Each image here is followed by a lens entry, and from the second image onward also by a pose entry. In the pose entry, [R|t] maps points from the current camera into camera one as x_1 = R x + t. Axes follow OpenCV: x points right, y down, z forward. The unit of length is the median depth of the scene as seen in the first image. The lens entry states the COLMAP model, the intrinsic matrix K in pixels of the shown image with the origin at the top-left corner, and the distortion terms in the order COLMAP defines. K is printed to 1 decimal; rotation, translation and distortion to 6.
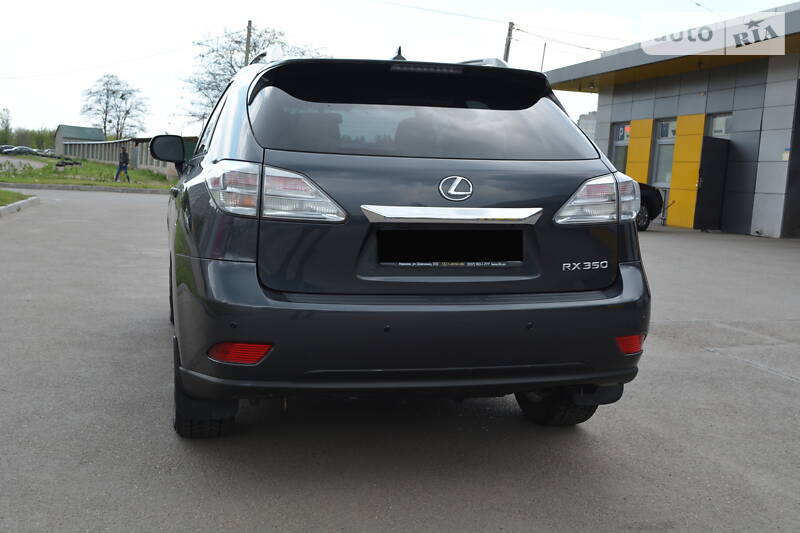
lens RADIAL K [[930.3, 0, 400.0], [0, 930.3, 266.5], [0, 0, 1]] dist [-0.036364, -0.021485]
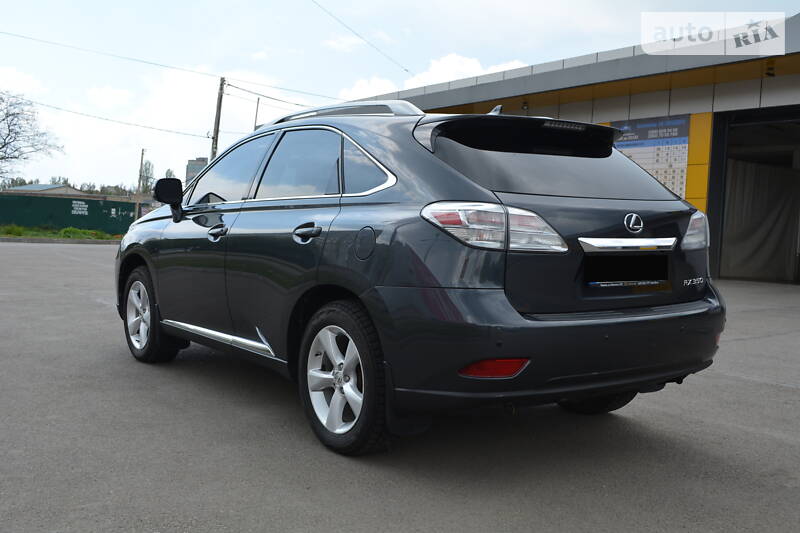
lens RADIAL K [[833.1, 0, 400.0], [0, 833.1, 266.5], [0, 0, 1]] dist [-0.062864, -0.001307]
pose [[0.929692, -0.033235, 0.366834, -0.620099], [0.046332, 0.998562, -0.026952, -0.009664], [-0.365411, 0.042053, 0.929896, 0.075854]]
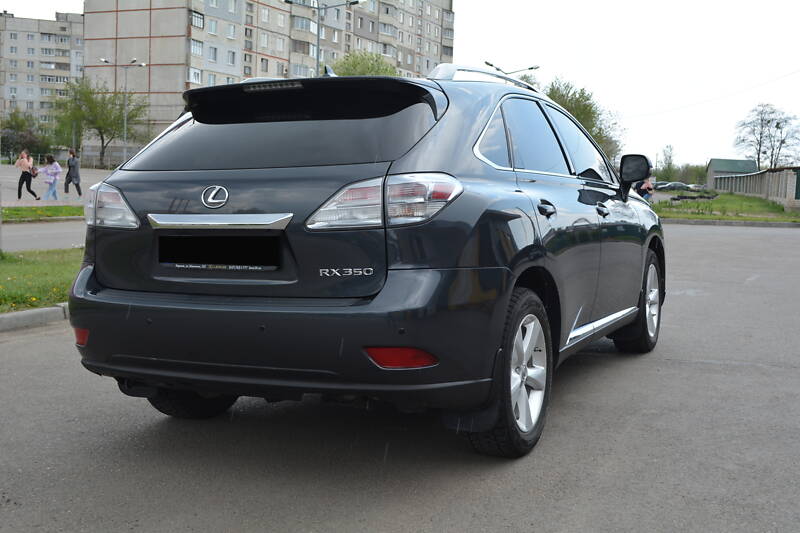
lens RADIAL K [[962.9, 0, 400.0], [0, 962.9, 266.5], [0, 0, 1]] dist [-0.034056, -0.013118]
pose [[0.775339, 0.011194, -0.631446, 0.899705], [-0.036175, 0.998988, -0.026710, 0.018564], [0.630508, 0.043552, 0.774960, 0.262967]]
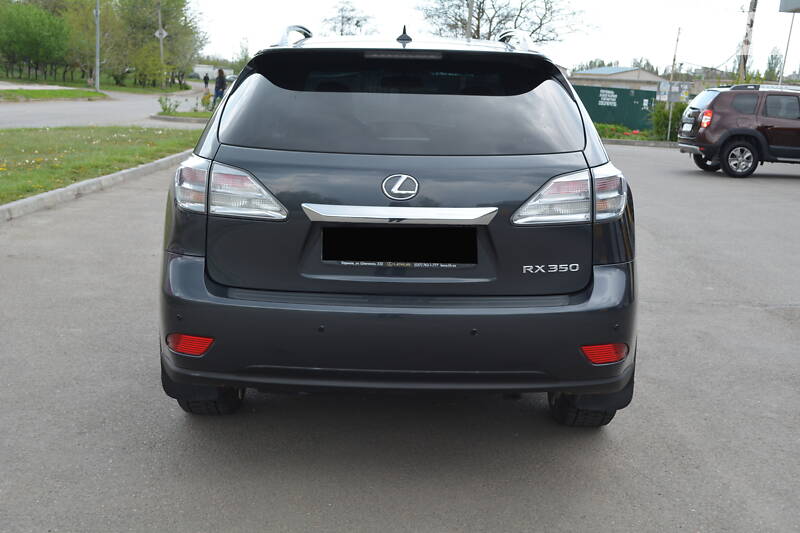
lens RADIAL K [[996.8, 0, 400.0], [0, 996.8, 266.5], [0, 0, 1]] dist [-0.034106, -0.025411]
pose [[0.968344, 0.037362, -0.246806, 0.307383], [-0.021656, 0.997581, 0.066049, -0.067435], [0.248677, -0.058614, 0.966811, -0.007932]]
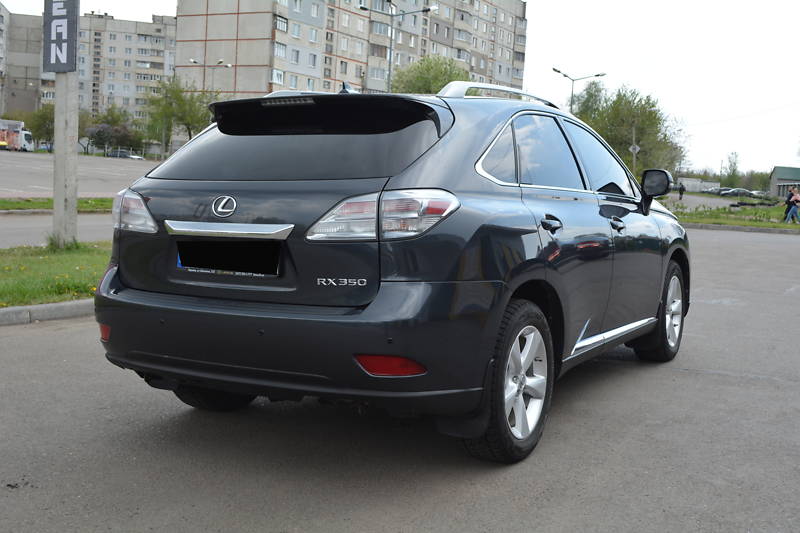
lens RADIAL K [[920.3, 0, 400.0], [0, 920.3, 266.5], [0, 0, 1]] dist [-0.043469, -0.004616]
pose [[0.725540, 0.037556, -0.687155, 0.961545], [-0.067812, 0.997552, -0.017080, -0.005166], [0.684831, 0.058990, 0.726310, 0.318424]]
